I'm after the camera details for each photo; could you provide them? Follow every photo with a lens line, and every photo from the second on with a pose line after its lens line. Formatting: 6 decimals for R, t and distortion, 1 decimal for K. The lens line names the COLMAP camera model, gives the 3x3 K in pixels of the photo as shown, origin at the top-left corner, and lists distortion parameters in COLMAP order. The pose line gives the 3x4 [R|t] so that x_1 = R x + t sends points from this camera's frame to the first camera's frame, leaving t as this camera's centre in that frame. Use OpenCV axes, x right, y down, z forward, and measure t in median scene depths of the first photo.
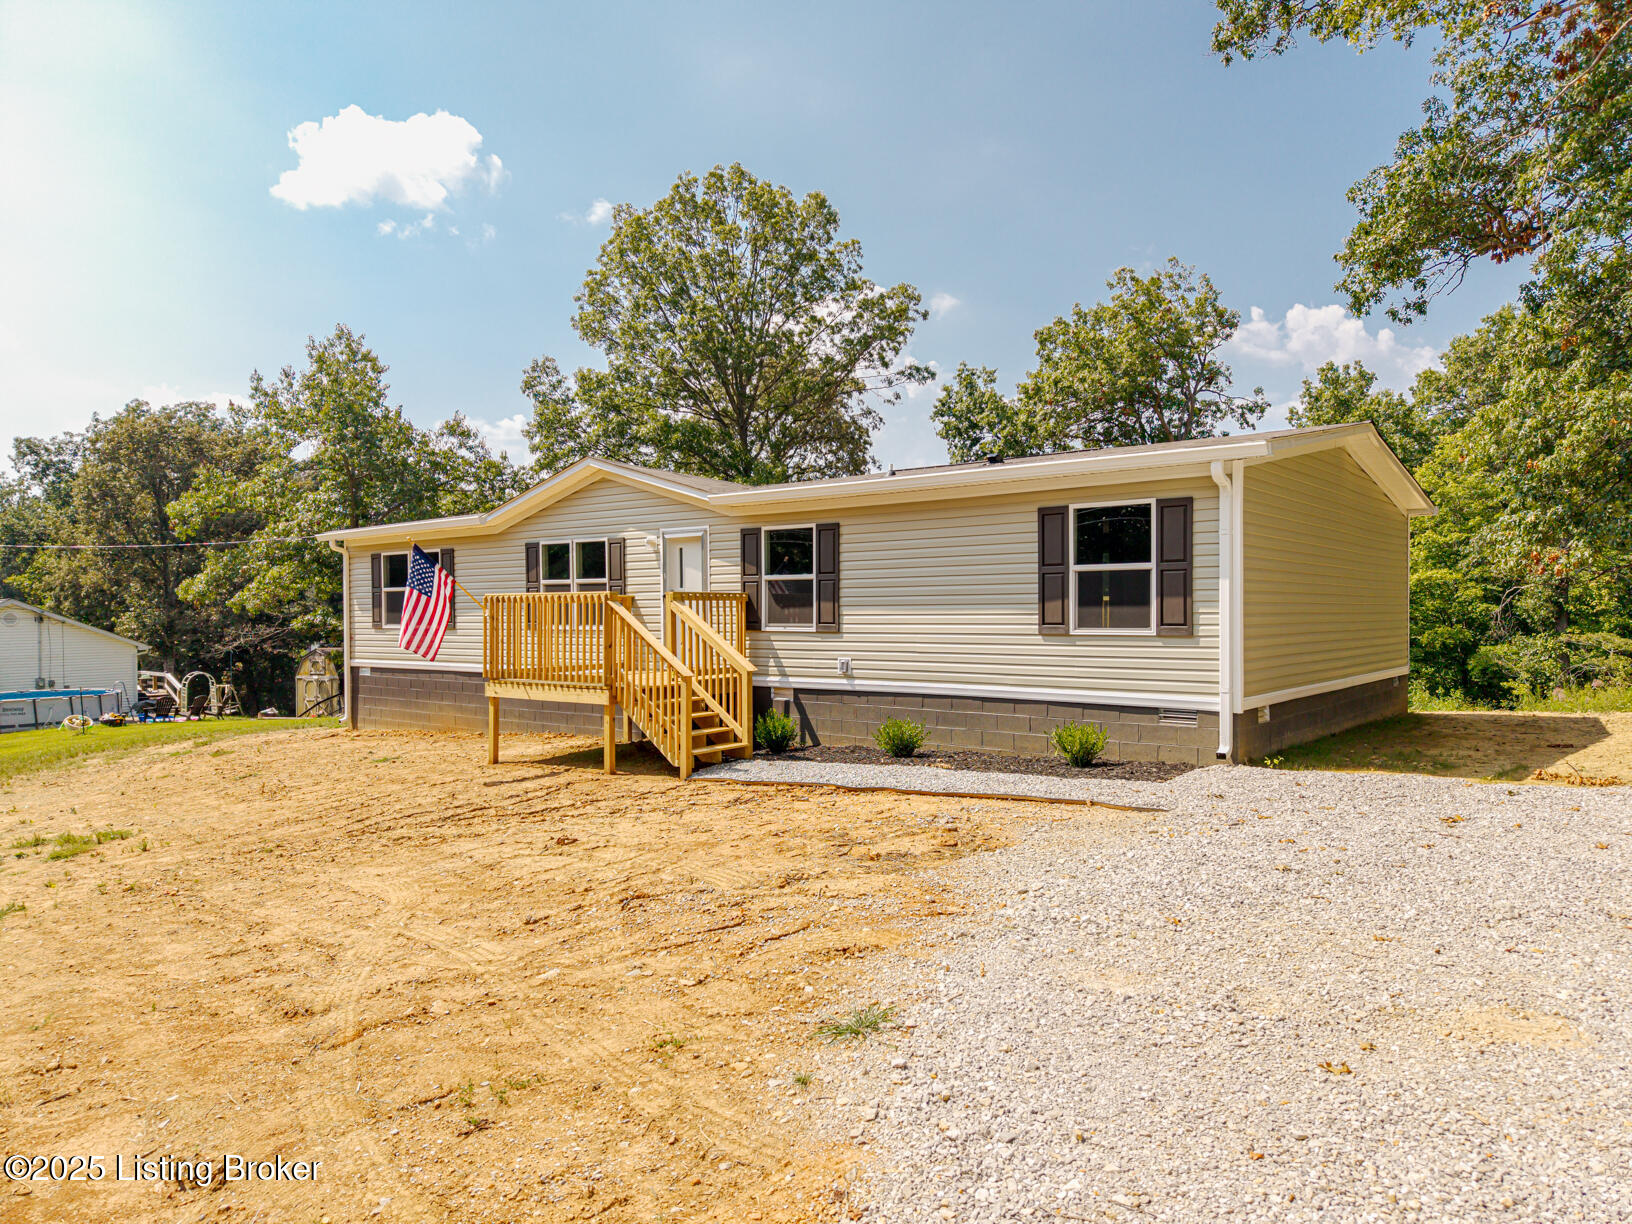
lens RADIAL K [[1085.2, 0, 811.9], [0, 1085.2, 614.2], [0, 0, 1]] dist [0.016052, -0.011140]
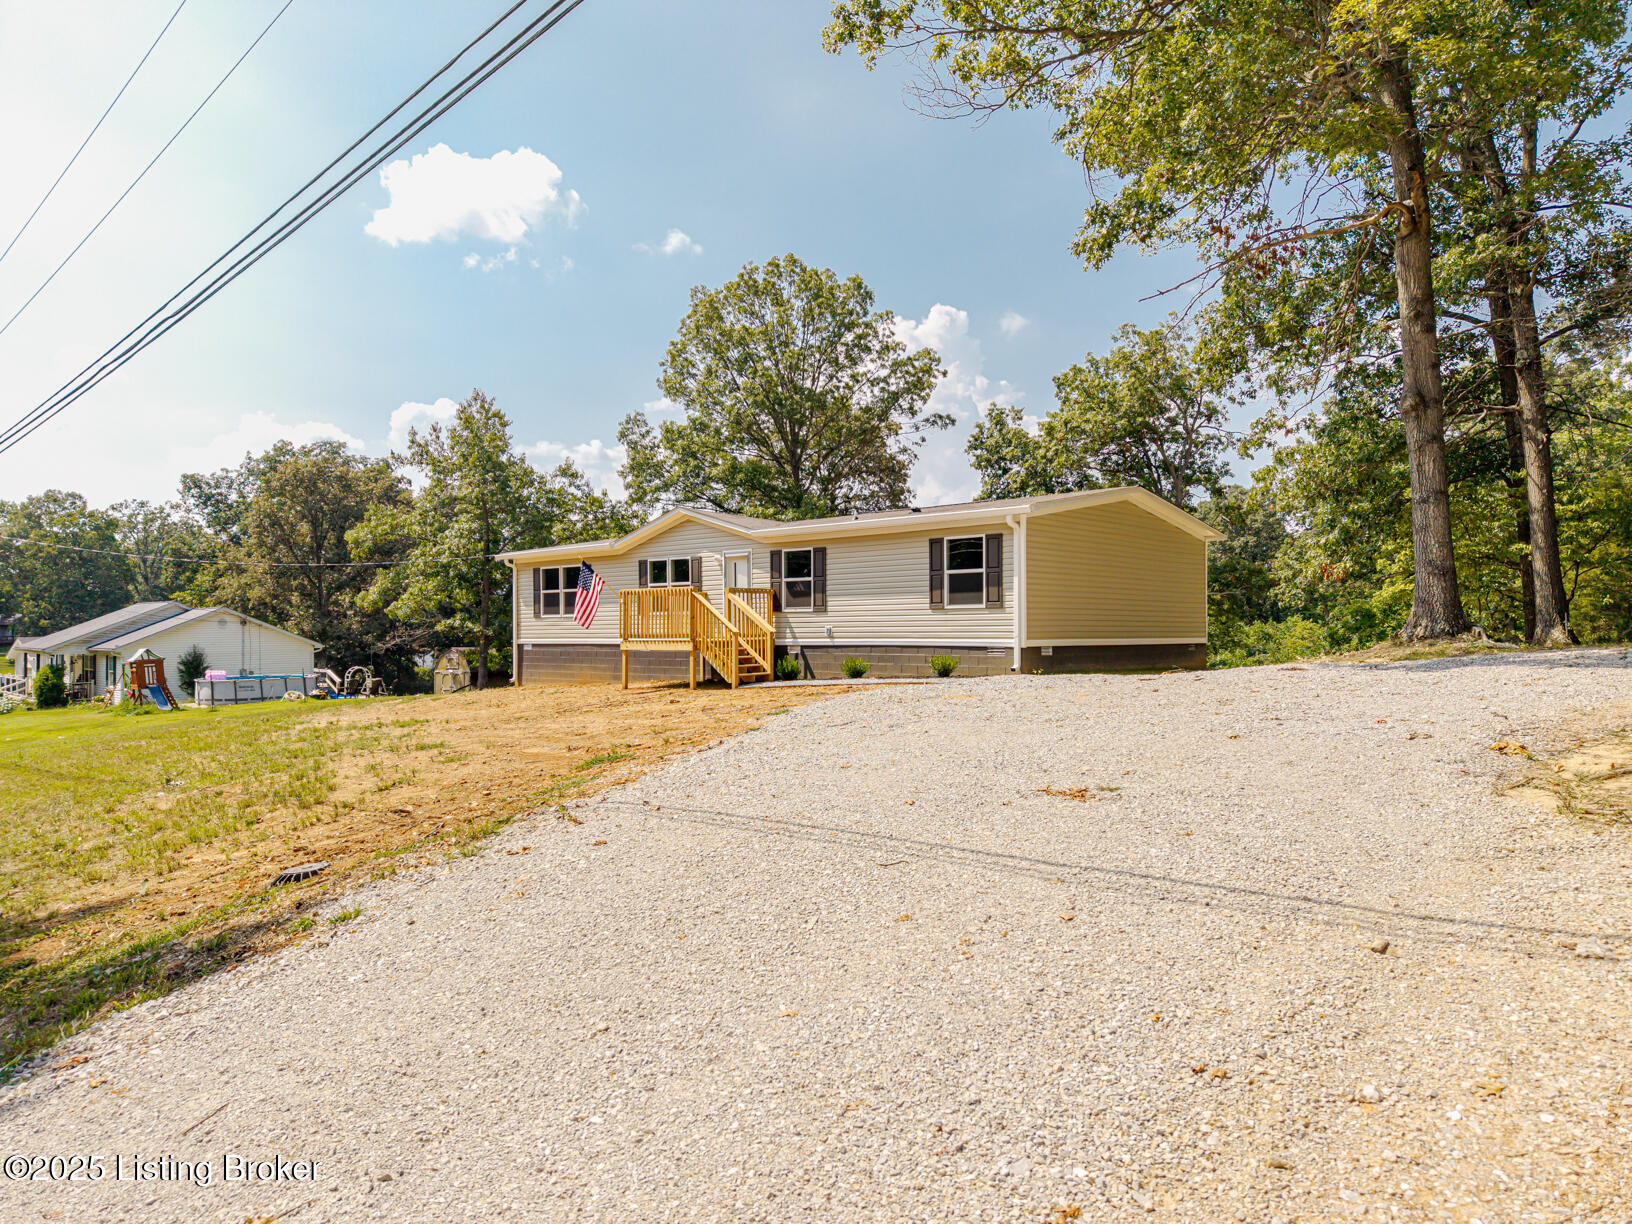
lens RADIAL K [[1085.2, 0, 811.3], [0, 1085.2, 612.8], [0, 0, 1]] dist [0.016052, -0.011140]
pose [[0.997832, -0.000012, -0.065819, 0.037593], [-0.001265, 0.999812, -0.019351, 0.017164], [0.065807, 0.019393, 0.997644, -0.231165]]
